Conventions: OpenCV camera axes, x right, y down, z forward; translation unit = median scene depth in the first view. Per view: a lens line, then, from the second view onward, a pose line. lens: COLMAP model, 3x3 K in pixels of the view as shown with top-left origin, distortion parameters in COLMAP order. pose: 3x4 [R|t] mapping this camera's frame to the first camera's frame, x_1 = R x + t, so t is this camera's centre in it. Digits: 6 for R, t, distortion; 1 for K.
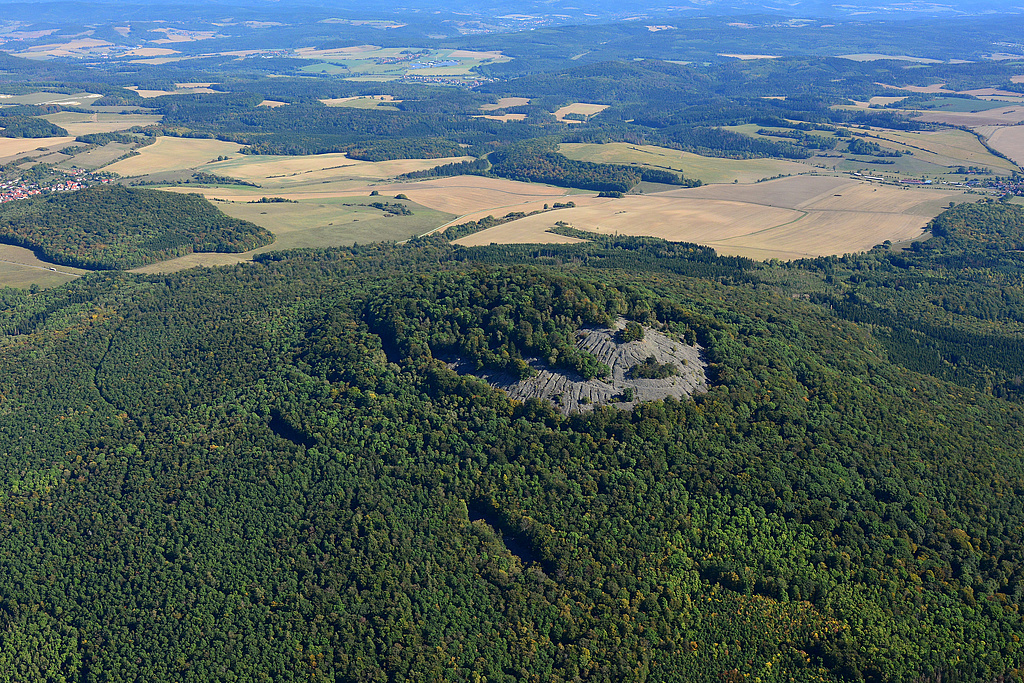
lens RADIAL K [[1625.1, 0, 512.0], [0, 1625.1, 341.5], [0, 0, 1]] dist [-0.028060, -0.053644]
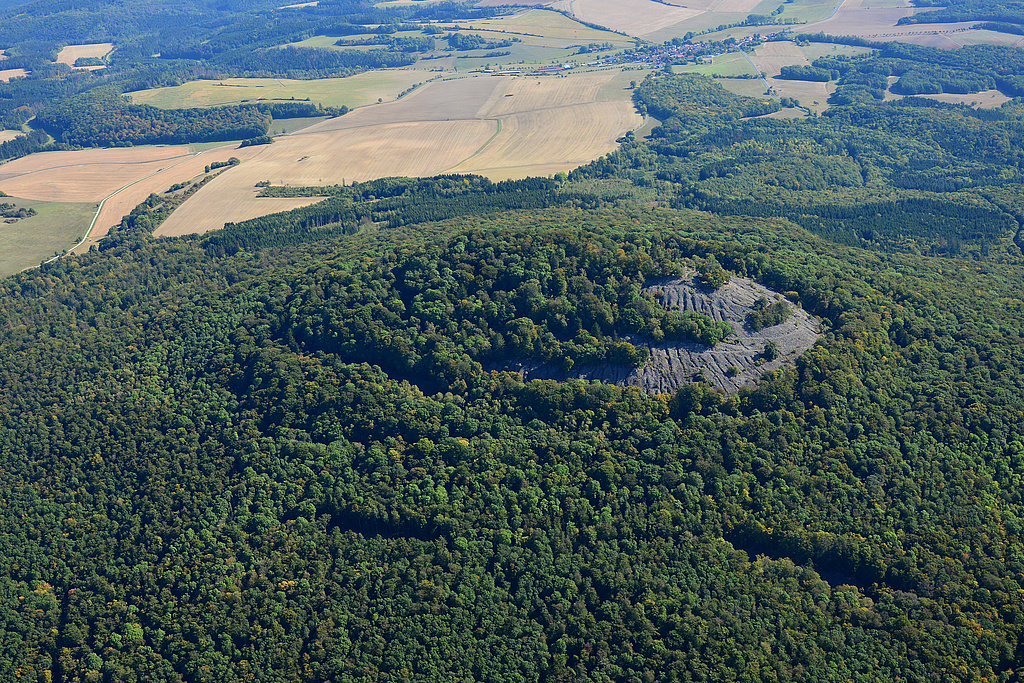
lens RADIAL K [[1625.1, 0, 512.0], [0, 1625.1, 341.5], [0, 0, 1]] dist [-0.028060, -0.053644]
pose [[0.803473, -0.239430, 0.545073, -0.436219], [0.214908, 0.970476, 0.109504, -0.080944], [-0.555199, 0.029157, 0.831206, 0.392017]]
